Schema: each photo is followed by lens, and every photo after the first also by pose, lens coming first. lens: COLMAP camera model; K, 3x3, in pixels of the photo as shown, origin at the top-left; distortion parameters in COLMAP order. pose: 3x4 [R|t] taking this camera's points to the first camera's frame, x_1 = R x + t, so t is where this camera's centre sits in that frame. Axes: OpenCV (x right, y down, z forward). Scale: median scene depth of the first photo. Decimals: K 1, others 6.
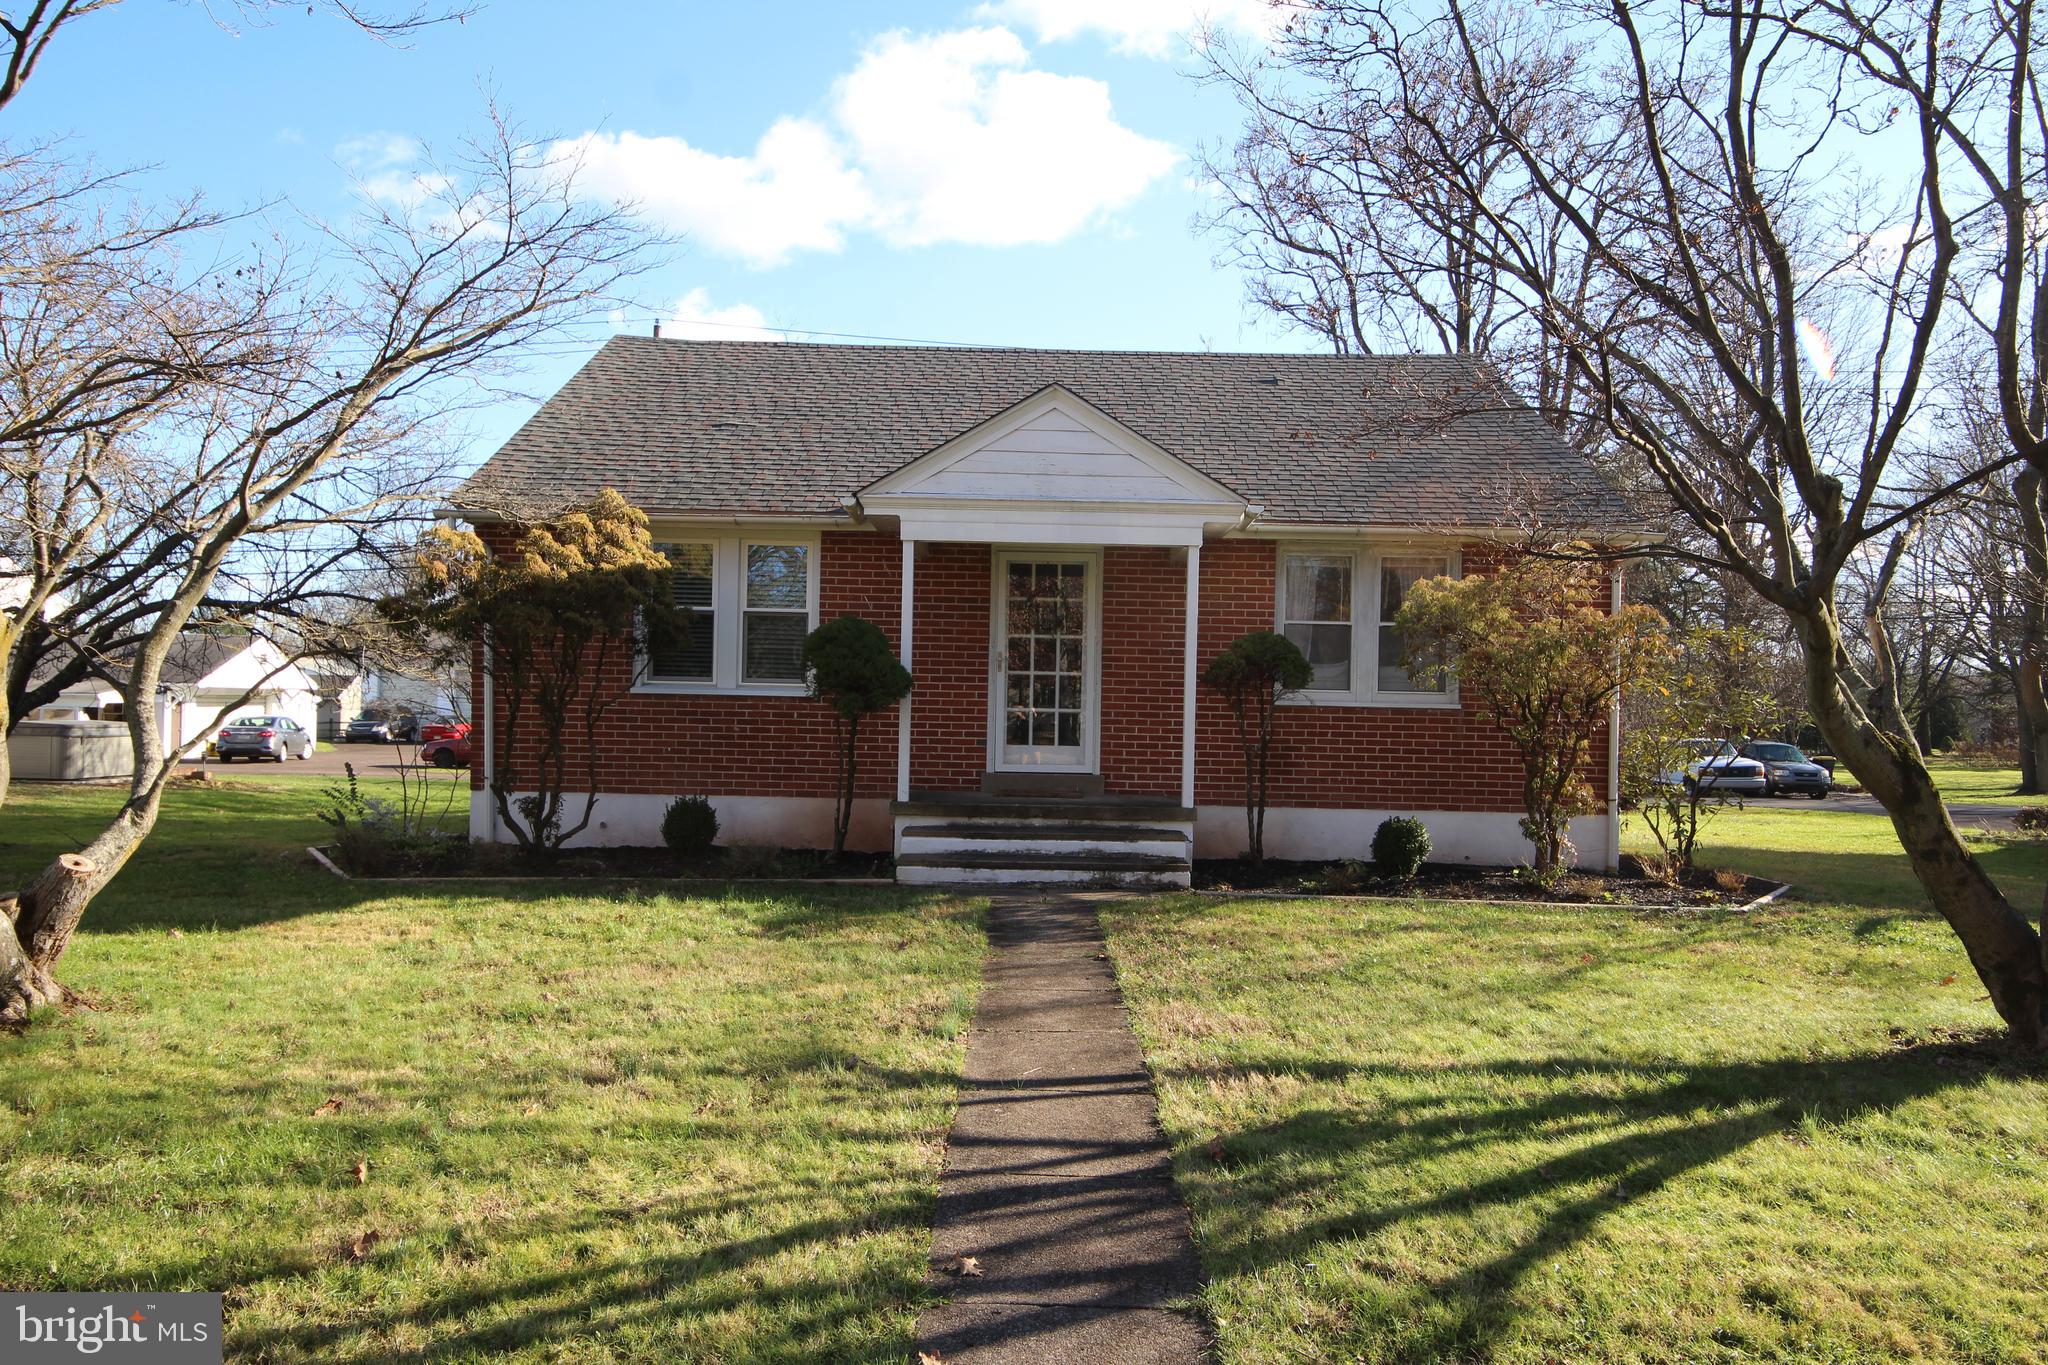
lens RADIAL K [[852.1, 0, 1024.9], [0, 852.1, 658.4], [0, 0, 1]] dist [0.023948, -0.010794]
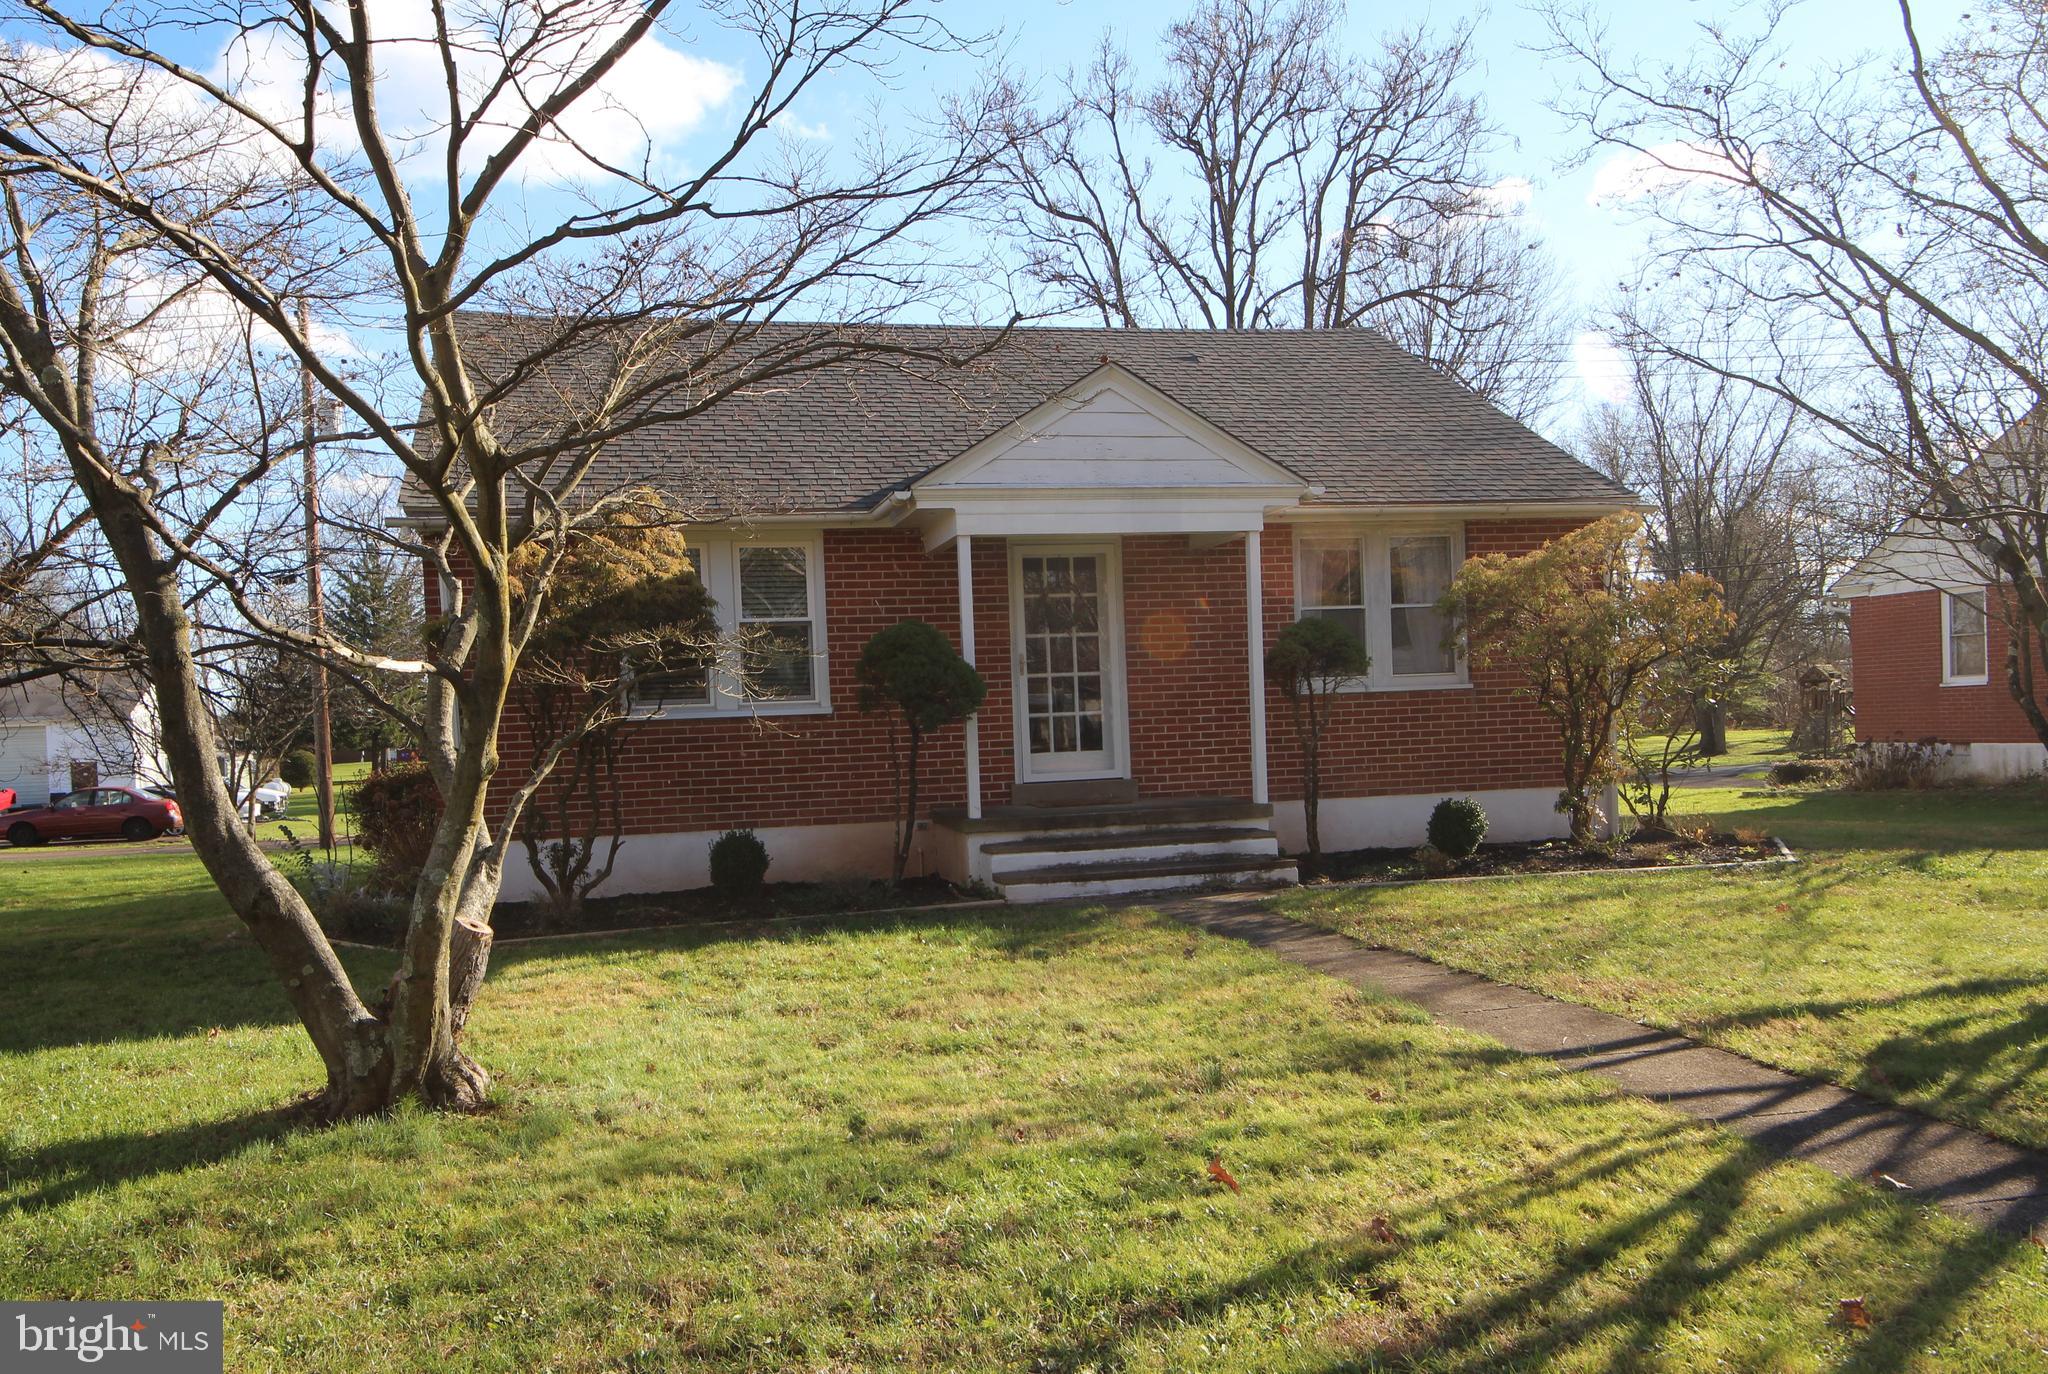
lens RADIAL K [[926.4, 0, 1024.0], [0, 926.4, 687.0], [0, 0, 1]] dist [0.011981, -0.004888]
pose [[0.990023, -0.055032, 0.129718, -0.209485], [0.051719, 0.998247, 0.028773, -0.000922], [-0.131074, -0.021777, 0.991133, -0.001146]]
